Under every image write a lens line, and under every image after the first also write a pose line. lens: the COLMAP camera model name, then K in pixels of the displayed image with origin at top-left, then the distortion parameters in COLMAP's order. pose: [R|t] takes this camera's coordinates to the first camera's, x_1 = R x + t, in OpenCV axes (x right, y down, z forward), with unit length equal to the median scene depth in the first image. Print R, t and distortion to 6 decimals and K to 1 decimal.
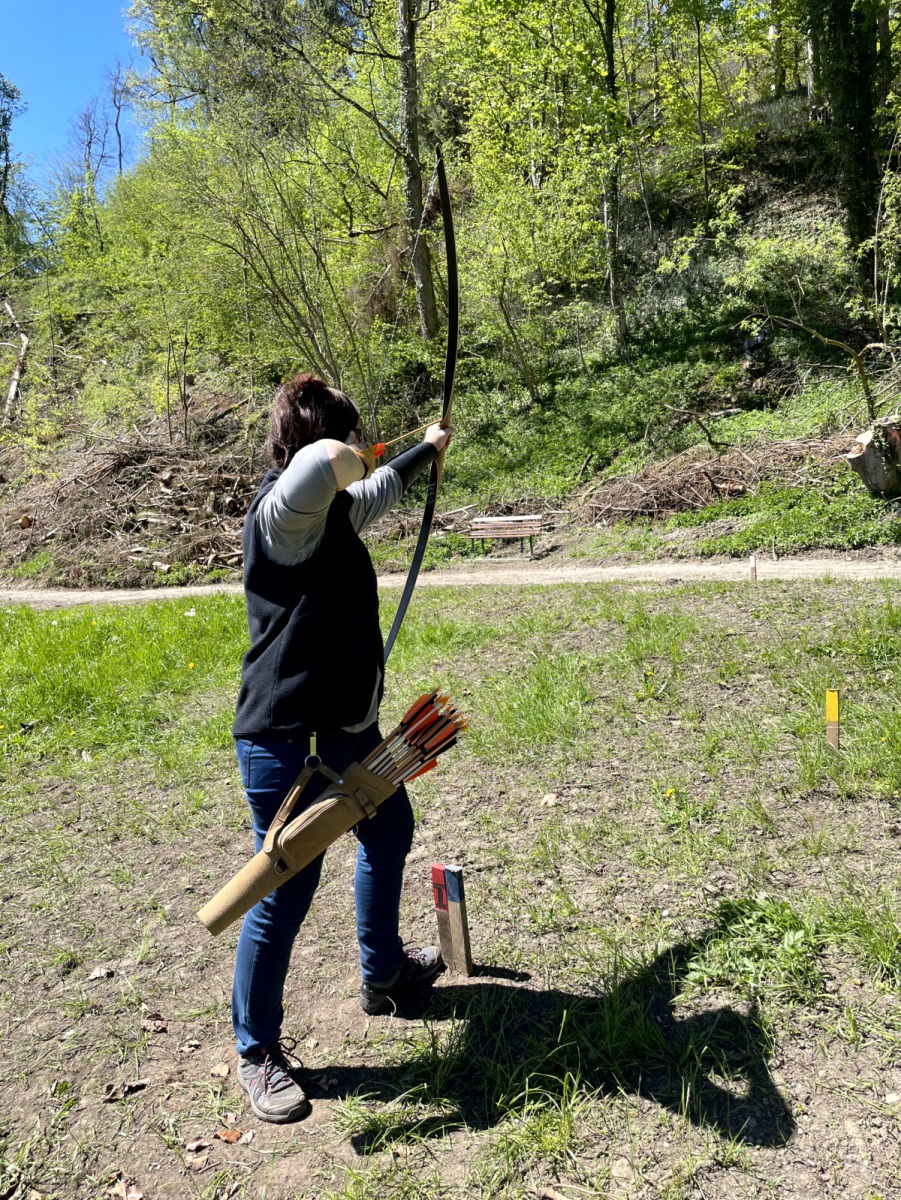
lens RADIAL K [[908.9, 0, 450.8], [0, 908.9, 592.5], [0, 0, 1]] dist [0.093245, -0.123199]
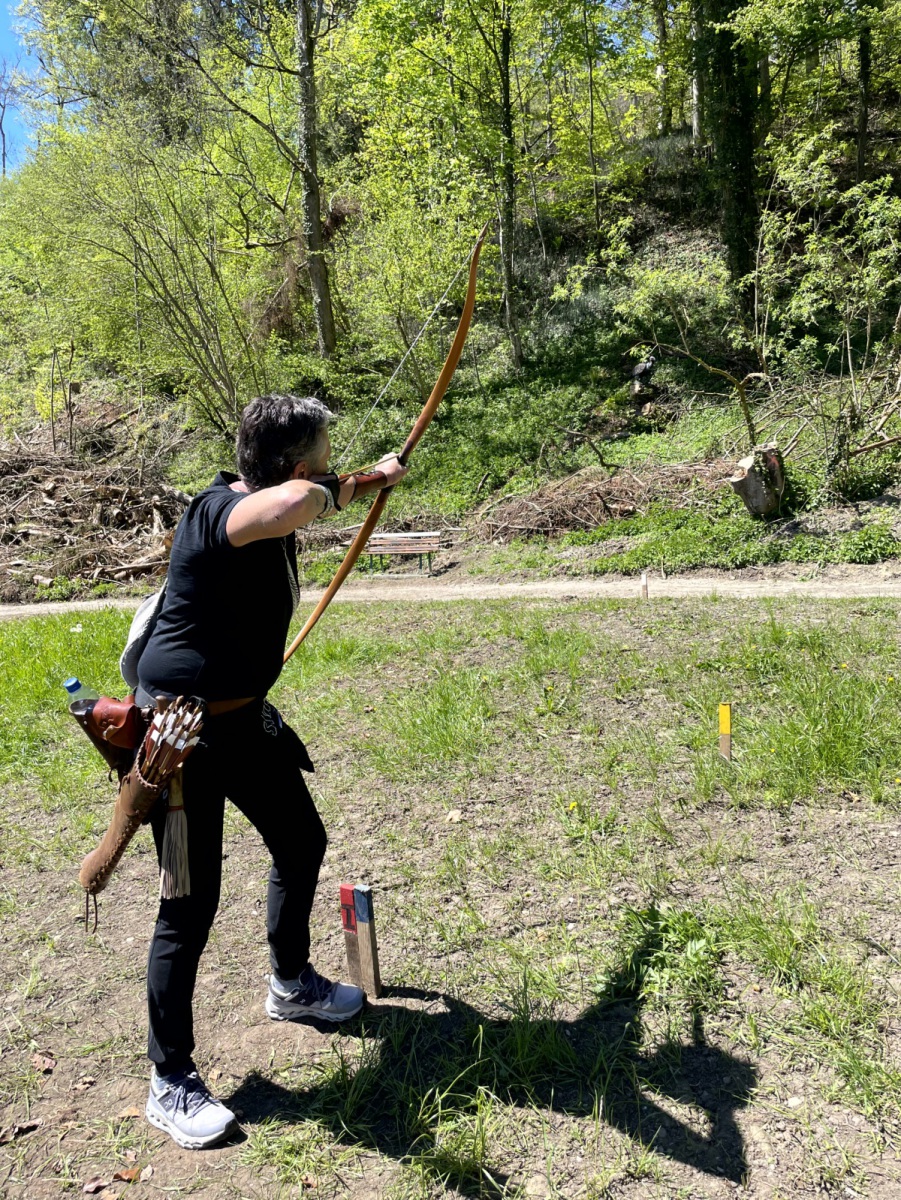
lens RADIAL K [[908.9, 0, 441.6], [0, 908.9, 591.9], [0, 0, 1]] dist [0.093245, -0.123199]
pose [[0.994518, 0.006087, 0.104392, -0.002640], [-0.004144, 0.999814, -0.018826, 0.000192], [-0.104487, 0.018290, 0.994358, 0.000827]]
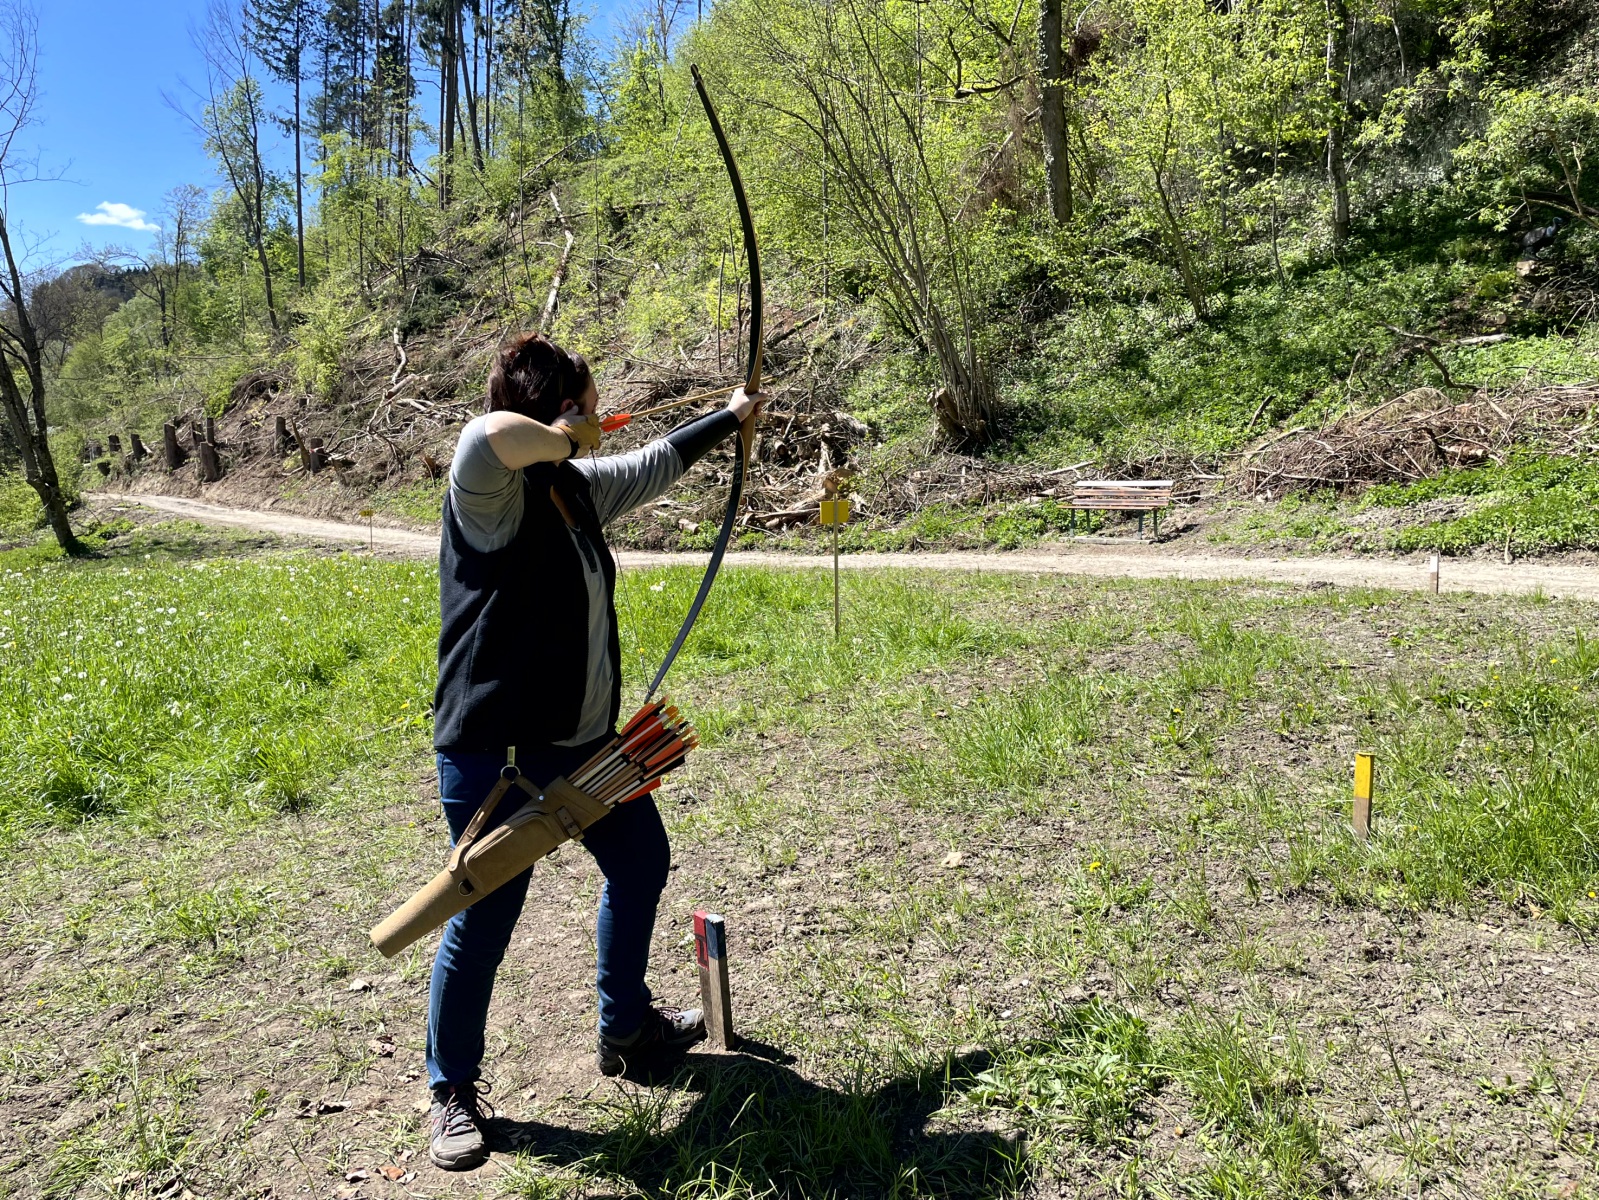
lens RADIAL K [[1211.1, 0, 799.9], [0, 1211.1, 592.9], [0, 0, 1]] dist [0.093245, -0.123199]
pose [[0.967836, 0.064505, -0.243170, 0.049075], [-0.059708, 0.997849, 0.027051, -0.004528], [0.244392, -0.011662, 0.969606, -0.008377]]
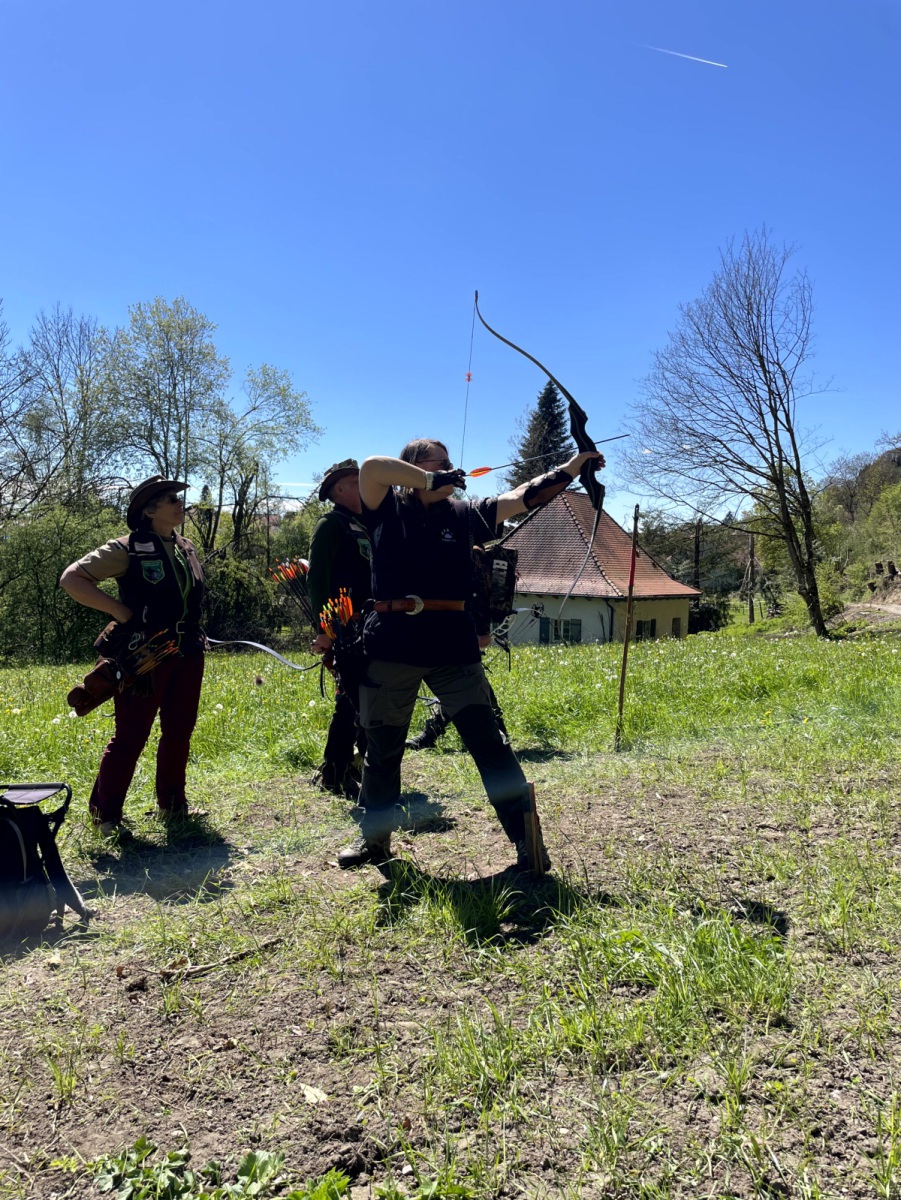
lens RADIAL K [[908.9, 0, 448.9], [0, 908.9, 592.3], [0, 0, 1]] dist [0.093245, -0.123199]
pose [[0.329235, 0.033160, -0.943666, 0.161348], [-0.088707, 0.996050, 0.004052, 0.008532], [0.940072, 0.082376, 0.330876, 0.073267]]
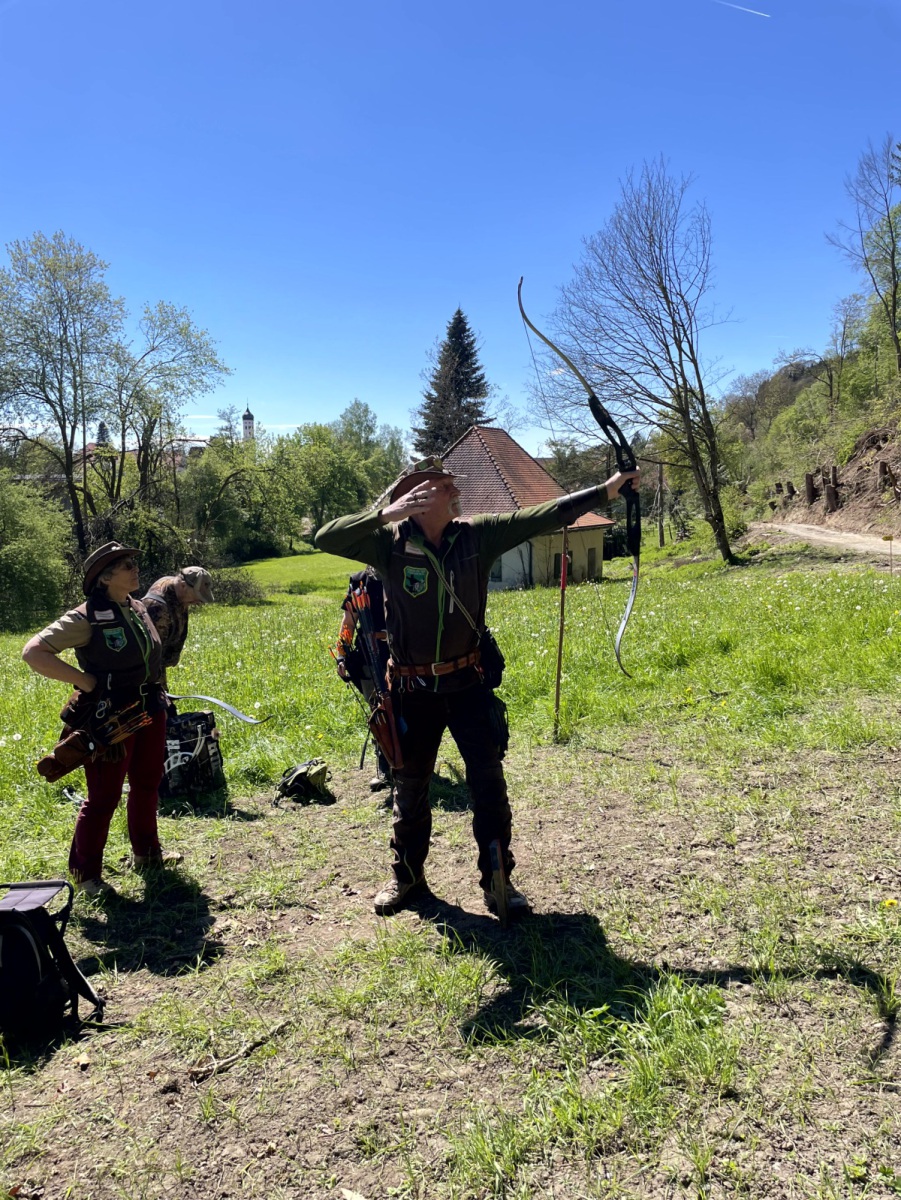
lens RADIAL K [[908.9, 0, 457.2], [0, 908.9, 587.4], [0, 0, 1]] dist [0.093245, -0.123199]
pose [[0.424118, 0.083948, -0.901708, 0.170916], [-0.042053, 0.996446, 0.072988, -0.024690], [0.904630, 0.006964, 0.426140, 0.057125]]
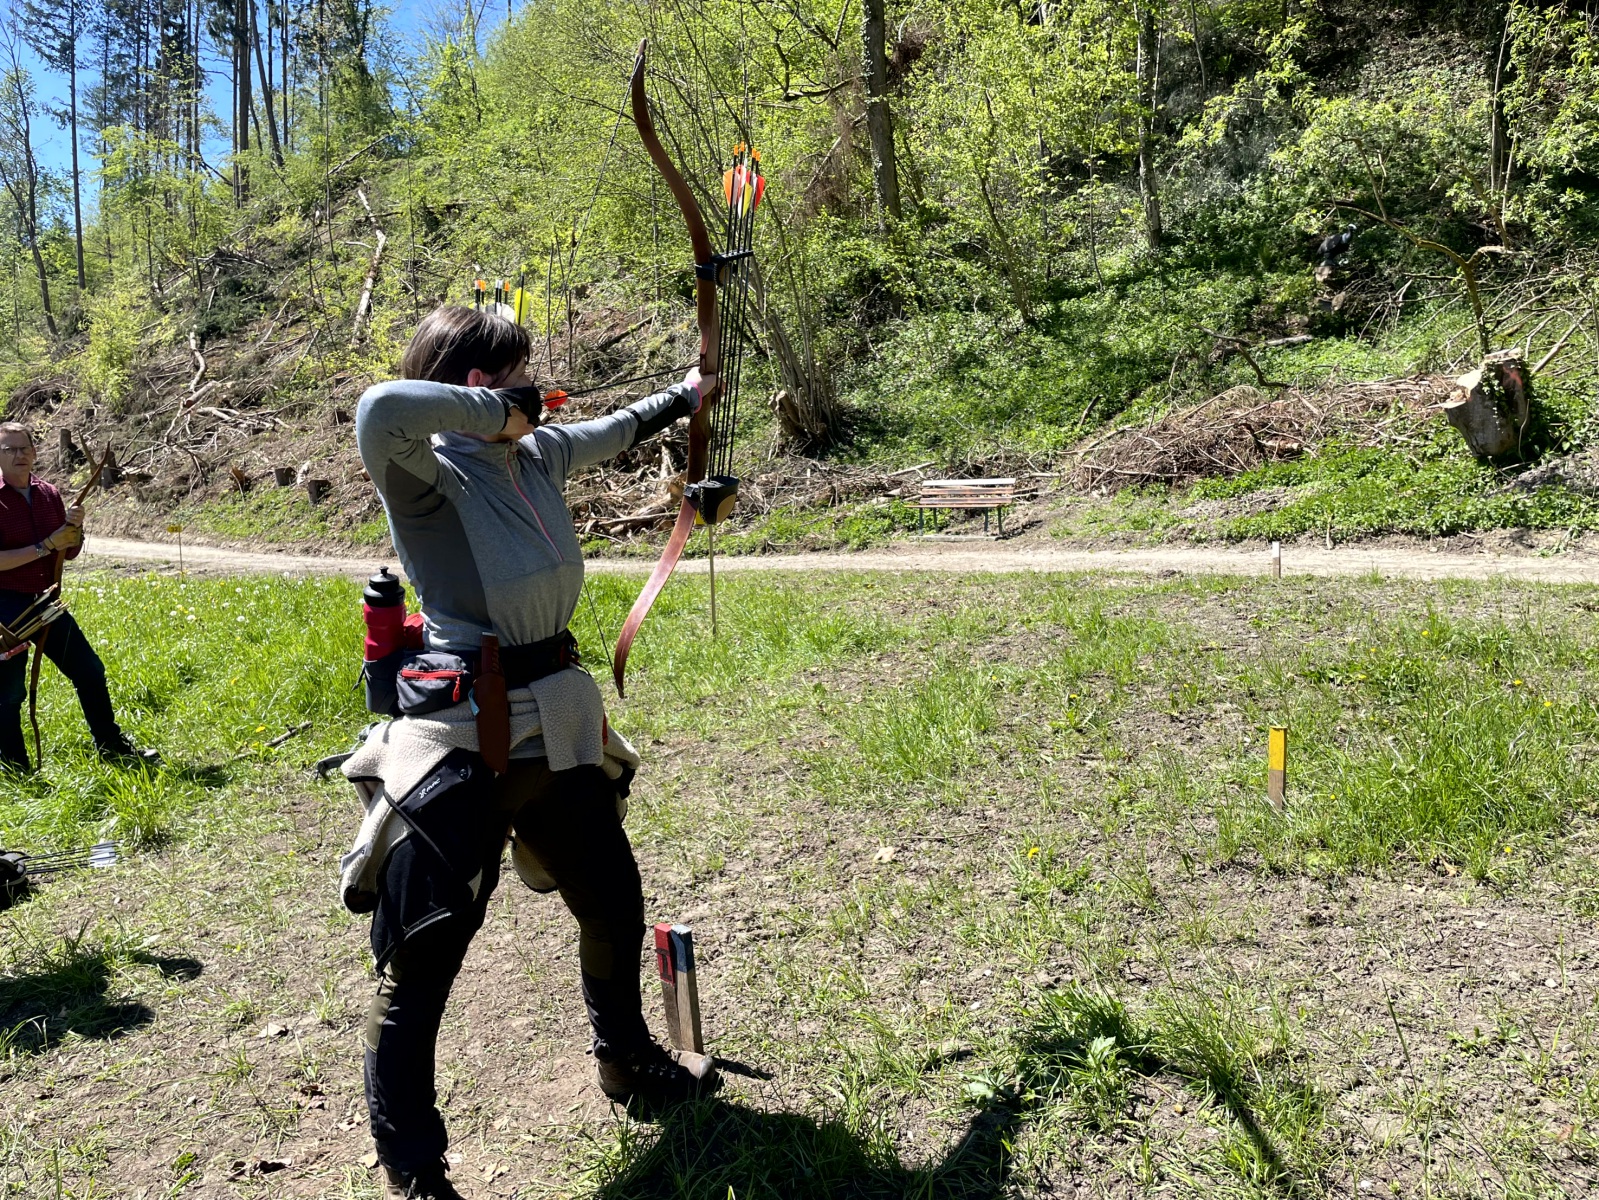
lens RADIAL K [[1211.1, 0, 796.7], [0, 1211.1, 608.1], [0, 0, 1]] dist [0.093245, -0.123199]
pose [[0.993453, 0.033869, -0.109105, 0.030934], [-0.031020, 0.999135, 0.027709, -0.001378], [0.109949, -0.024144, 0.993644, -0.004541]]
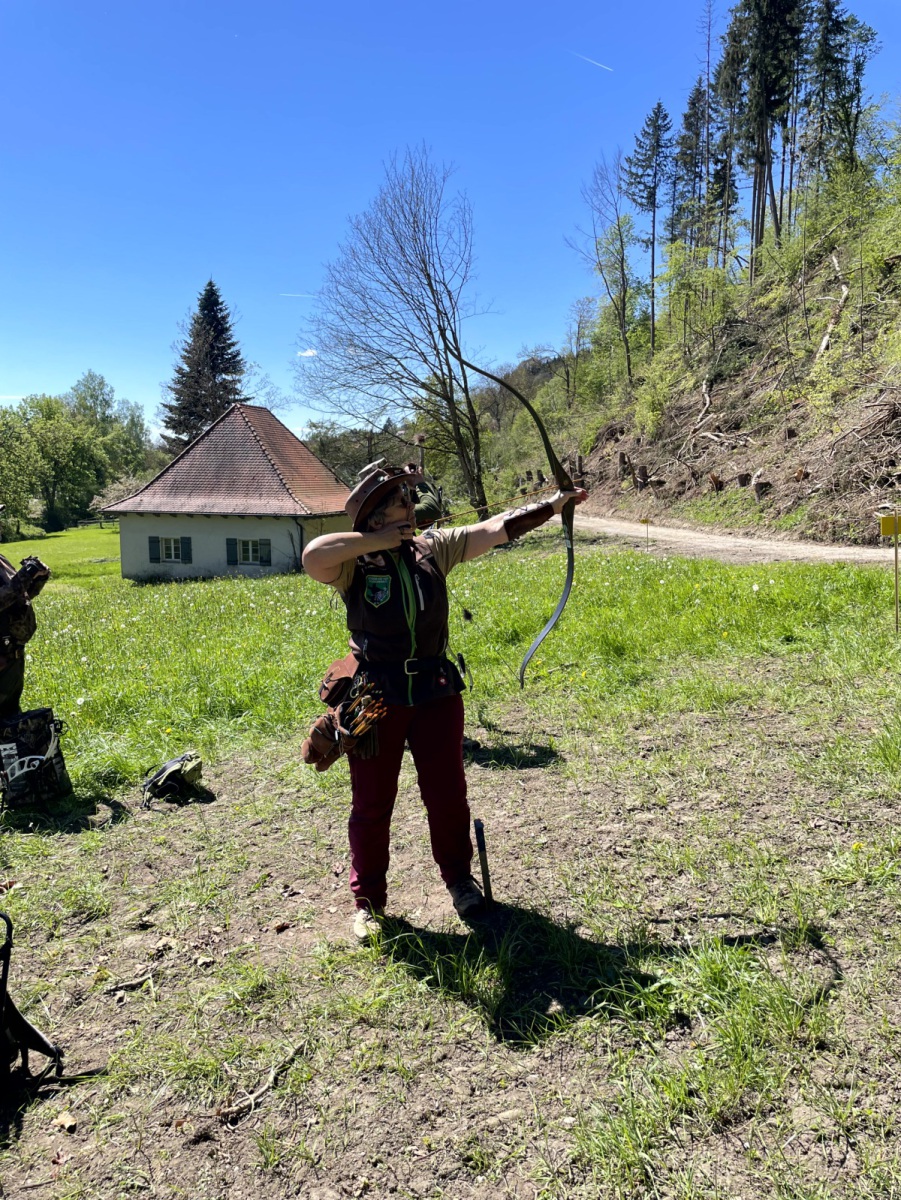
lens RADIAL K [[908.9, 0, 454.1], [0, 908.9, 588.6], [0, 0, 1]] dist [0.093245, -0.123199]
pose [[0.649567, 0.090311, -0.754922, 0.134859], [-0.047296, 0.995797, 0.078432, -0.018205], [0.758832, -0.015242, 0.651108, 0.023047]]
